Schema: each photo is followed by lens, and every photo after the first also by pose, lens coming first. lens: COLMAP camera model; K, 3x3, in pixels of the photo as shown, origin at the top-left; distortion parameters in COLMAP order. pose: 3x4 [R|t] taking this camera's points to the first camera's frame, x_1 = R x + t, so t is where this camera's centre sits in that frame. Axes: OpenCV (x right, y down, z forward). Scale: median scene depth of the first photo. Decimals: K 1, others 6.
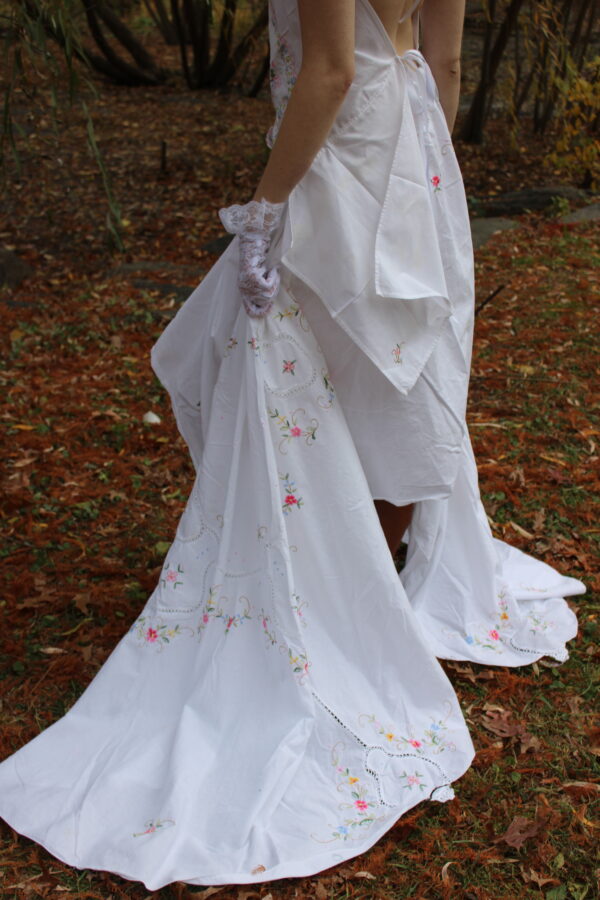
lens RADIAL K [[1433.9, 0, 300.3], [0, 1433.9, 451.2], [0, 0, 1]] dist [-0.088110, 0.000000]
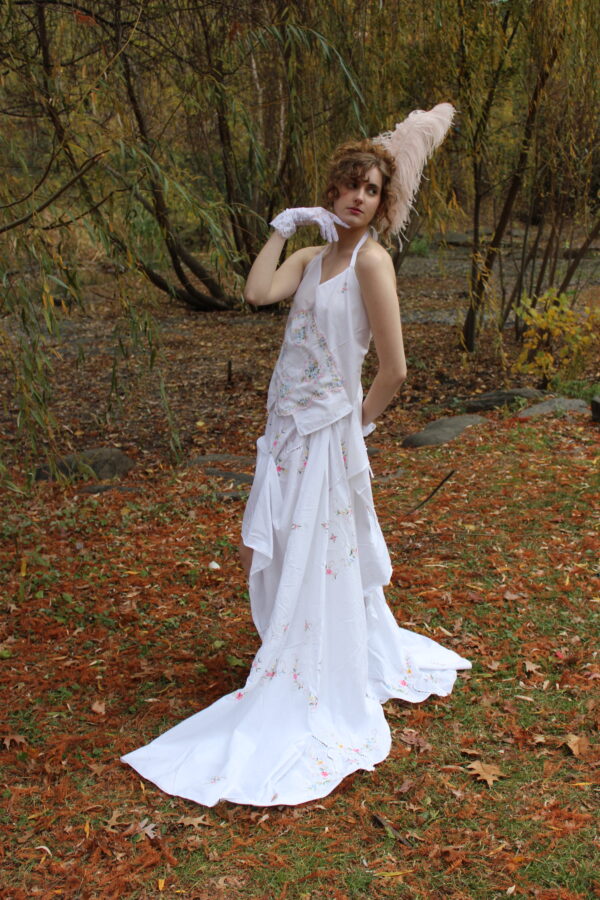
lens RADIAL K [[1138.6, 0, 300.9], [0, 1138.6, 448.3], [0, 0, 1]] dist [-0.101024, 0.000000]
pose [[0.999079, -0.023452, -0.035936, 0.031272], [0.018738, 0.991813, -0.126313, 0.007000], [0.038604, 0.125523, 0.991339, -0.193093]]
